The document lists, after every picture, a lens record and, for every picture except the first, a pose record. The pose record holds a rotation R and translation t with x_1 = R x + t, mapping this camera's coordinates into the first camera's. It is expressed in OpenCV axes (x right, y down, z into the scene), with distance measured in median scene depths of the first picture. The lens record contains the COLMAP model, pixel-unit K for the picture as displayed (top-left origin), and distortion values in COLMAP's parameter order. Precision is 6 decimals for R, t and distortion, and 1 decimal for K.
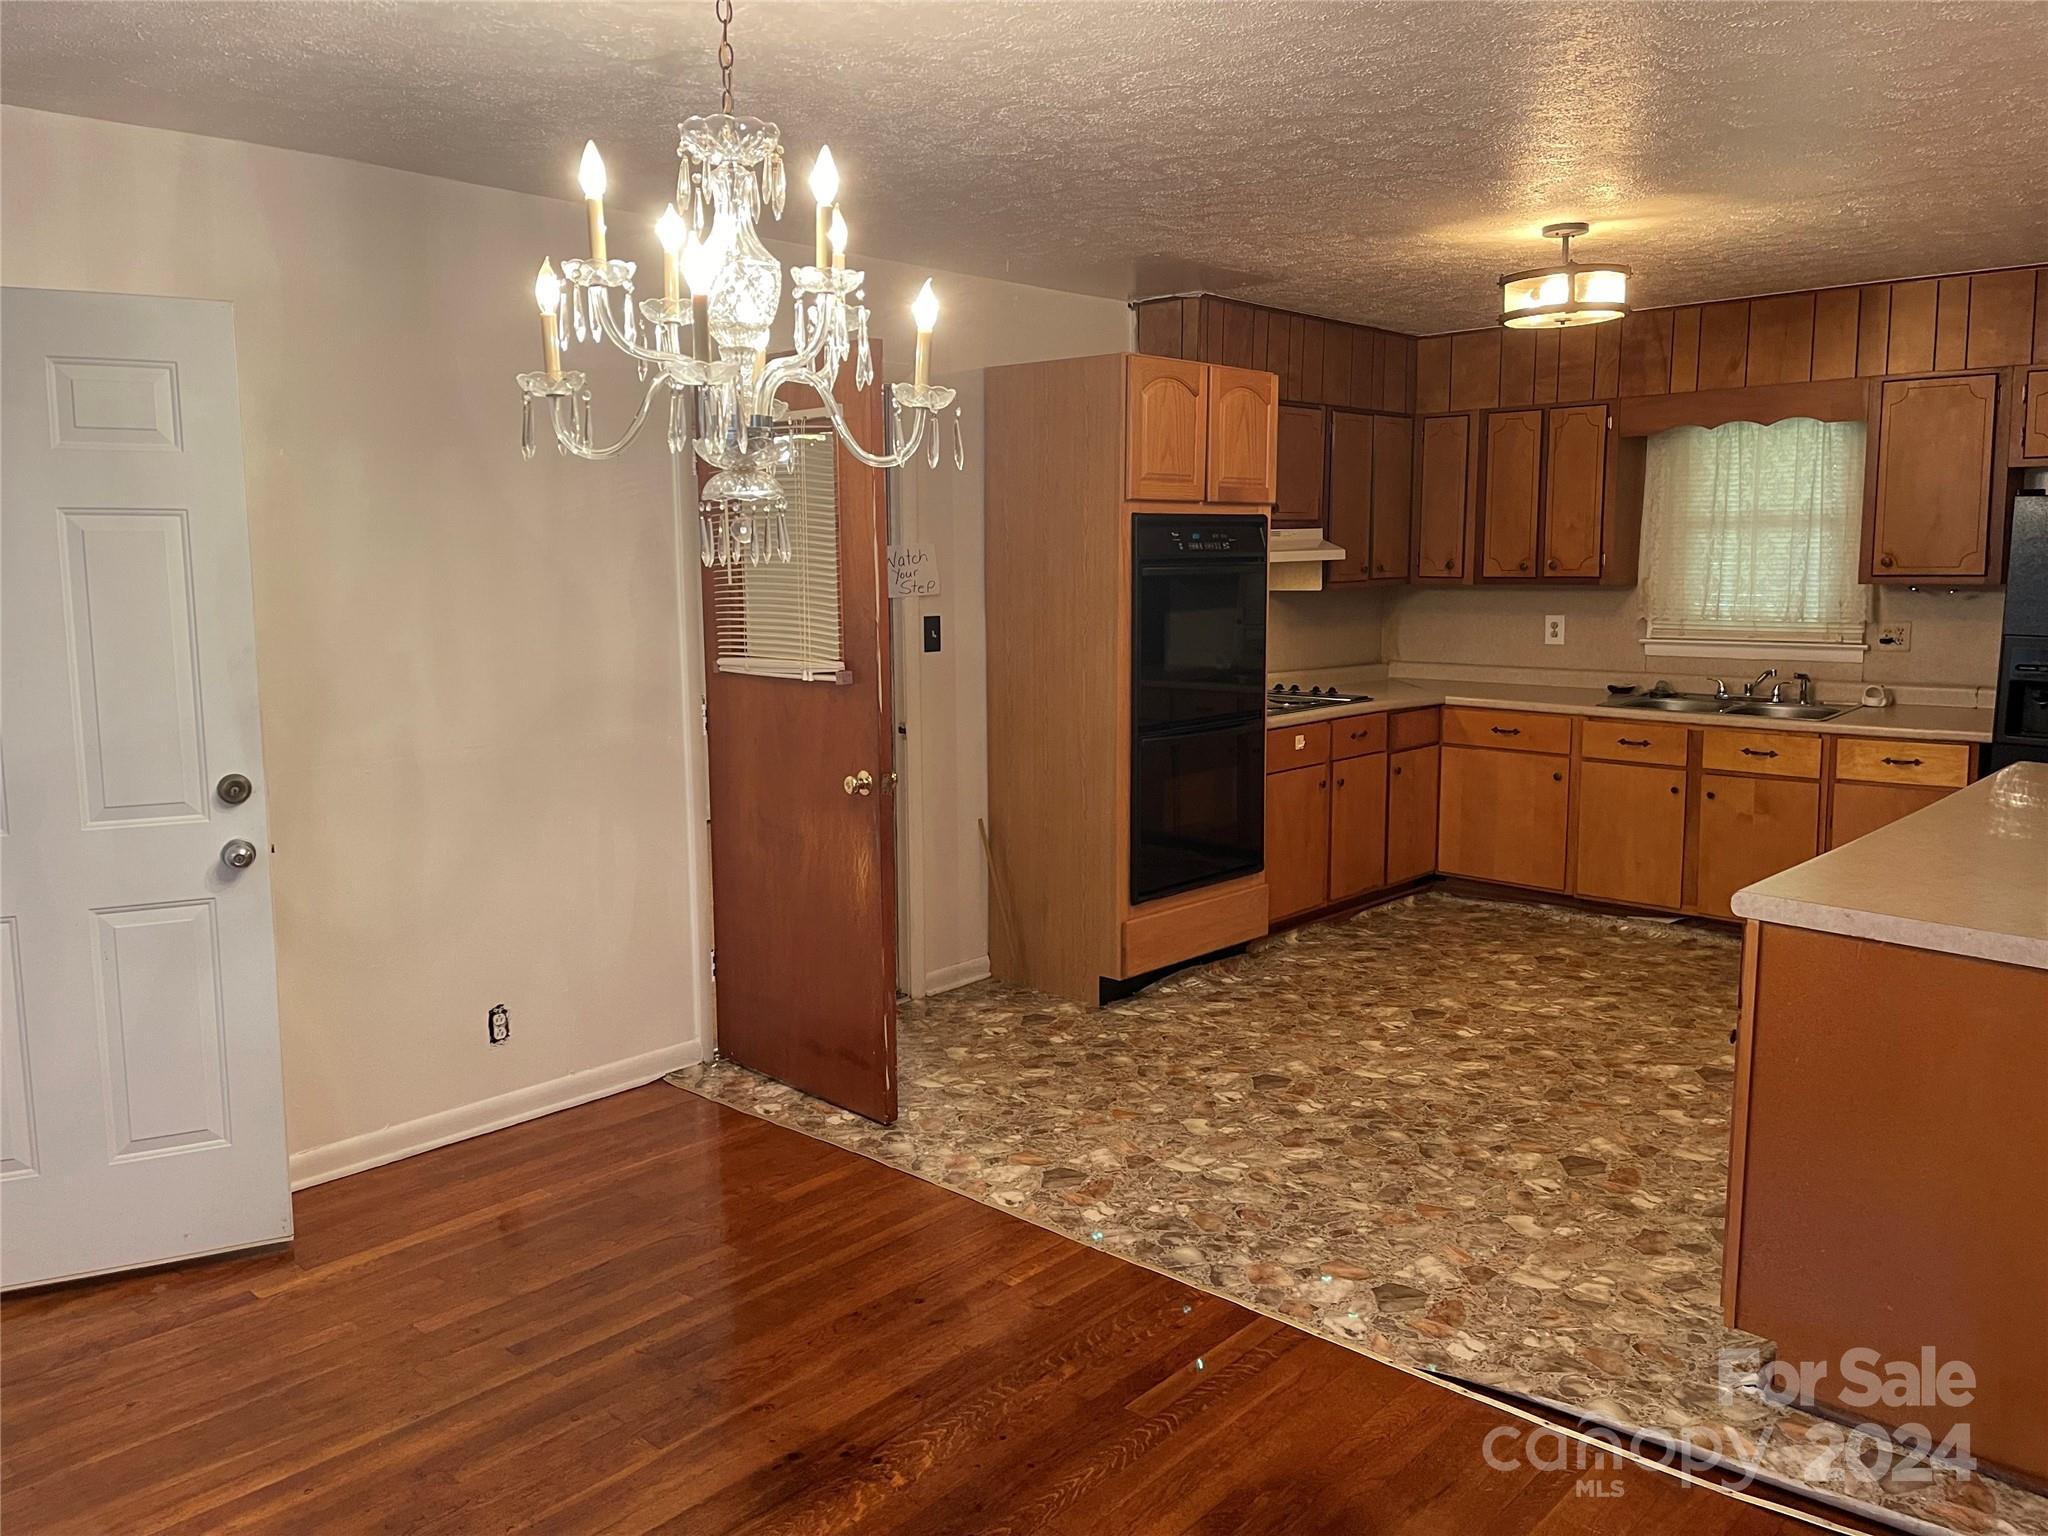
lens RADIAL K [[1579.2, 0, 1021.3], [0, 1579.2, 770.1], [0, 0, 1]] dist [0.043023, -0.004005]
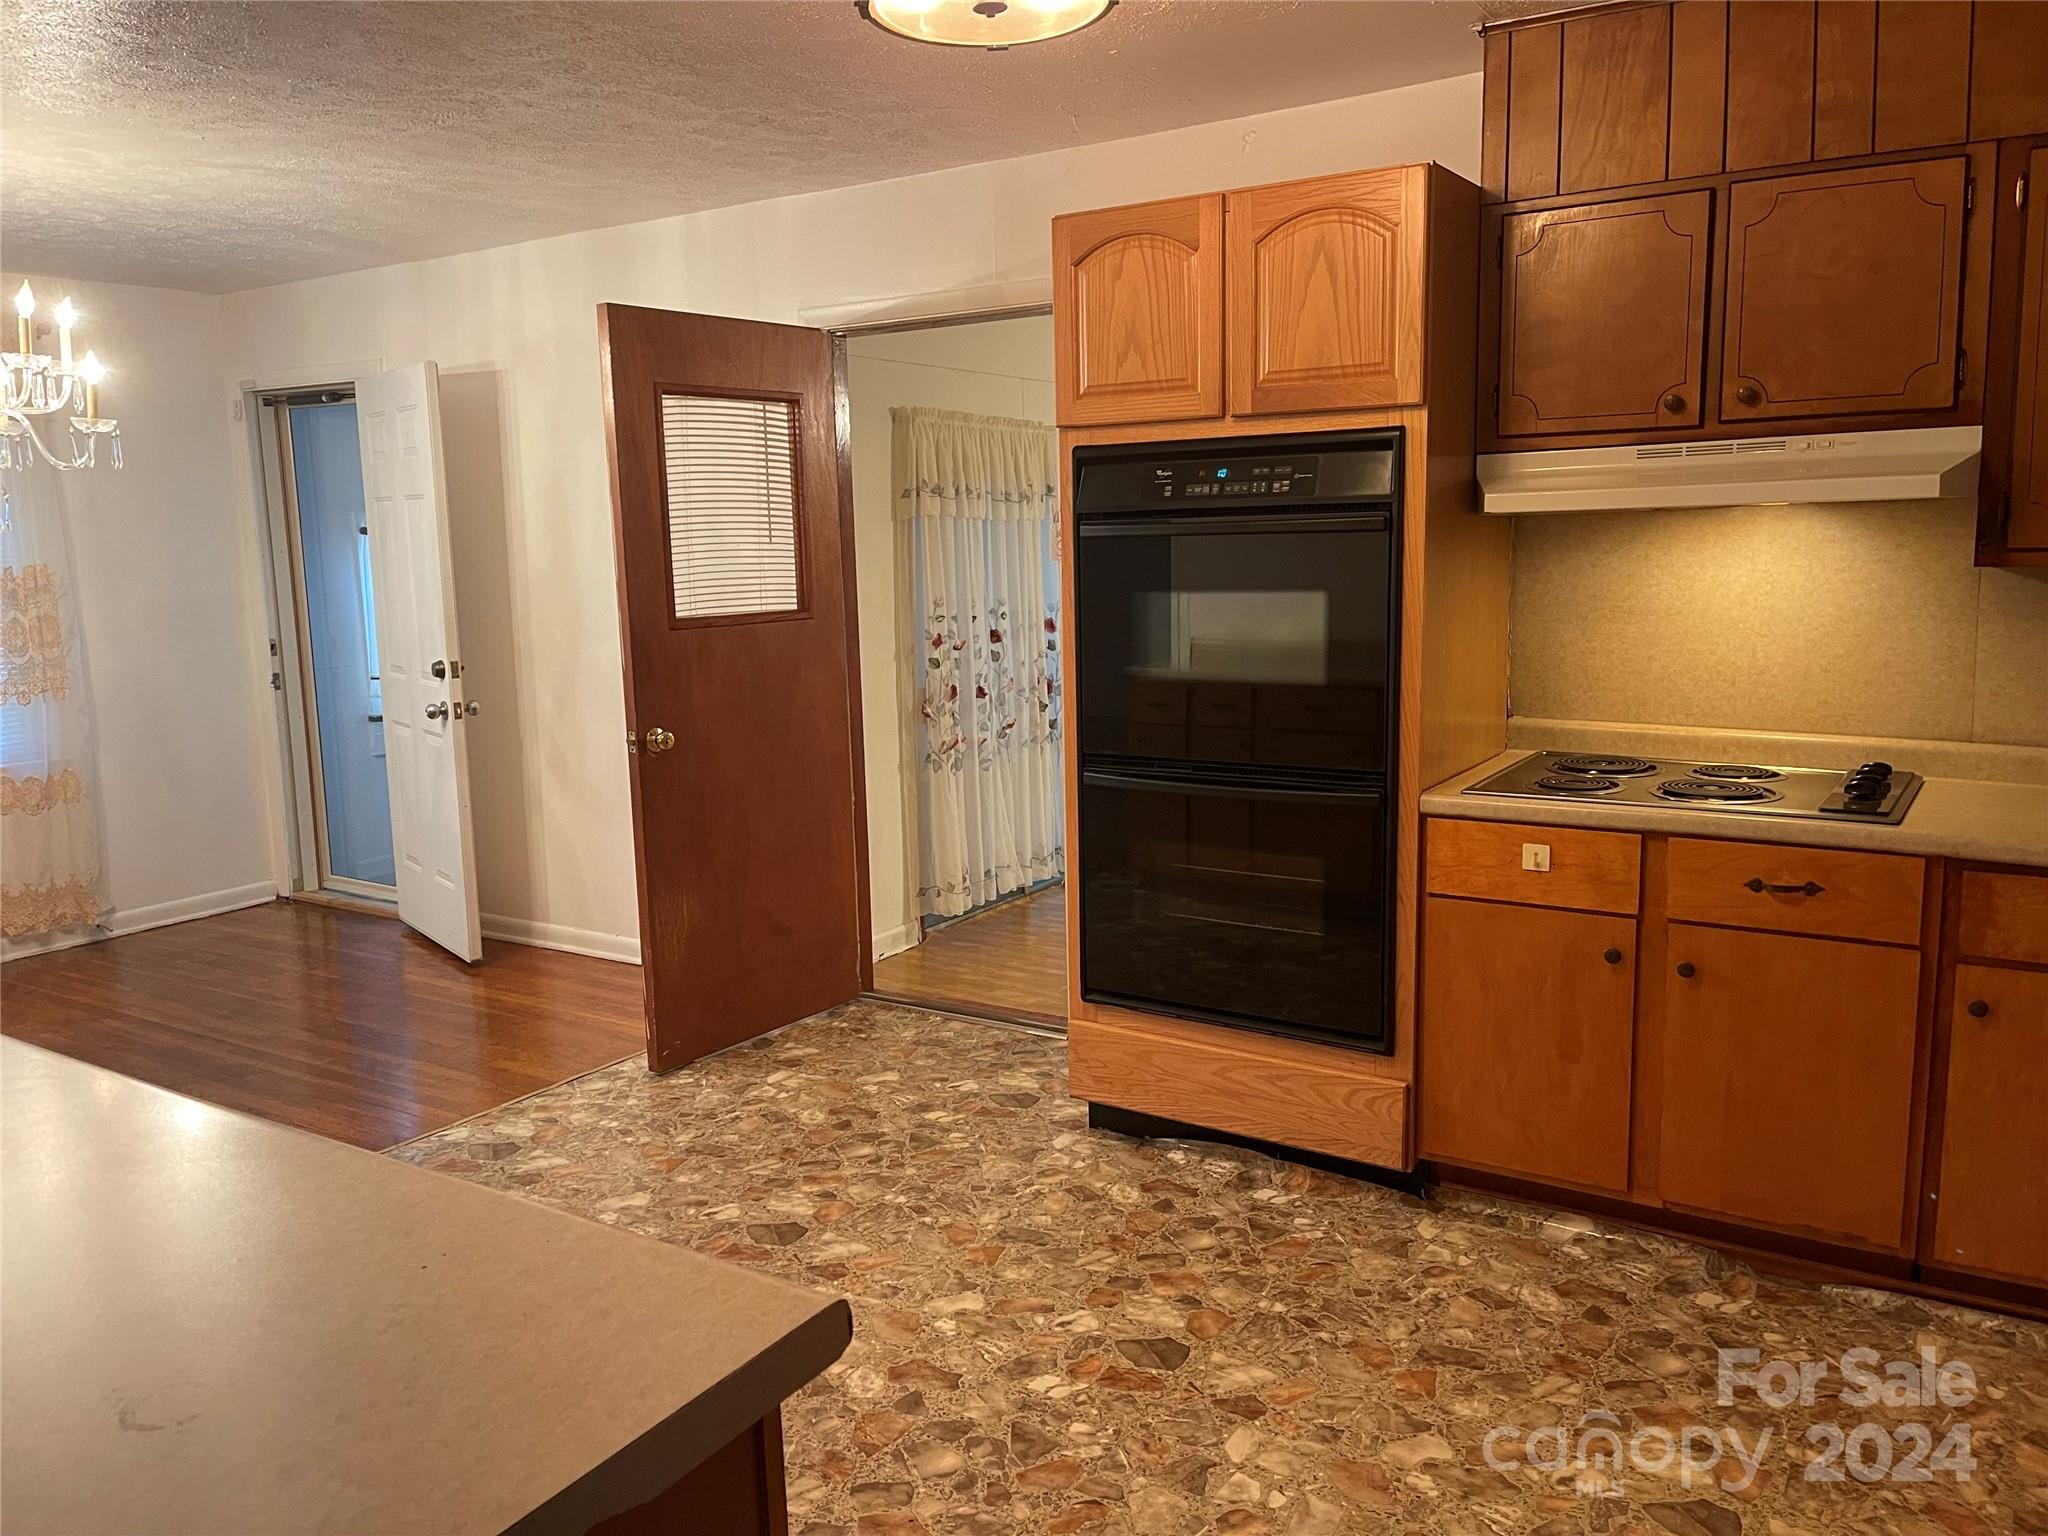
lens RADIAL K [[1579.2, 0, 1021.5], [0, 1579.2, 759.1], [0, 0, 1]] dist [0.043023, -0.004005]
pose [[0.154866, 0.141040, -0.977816, 0.748188], [-0.122472, 0.984863, 0.122660, -0.105253], [0.980315, 0.100759, 0.169795, 0.843061]]
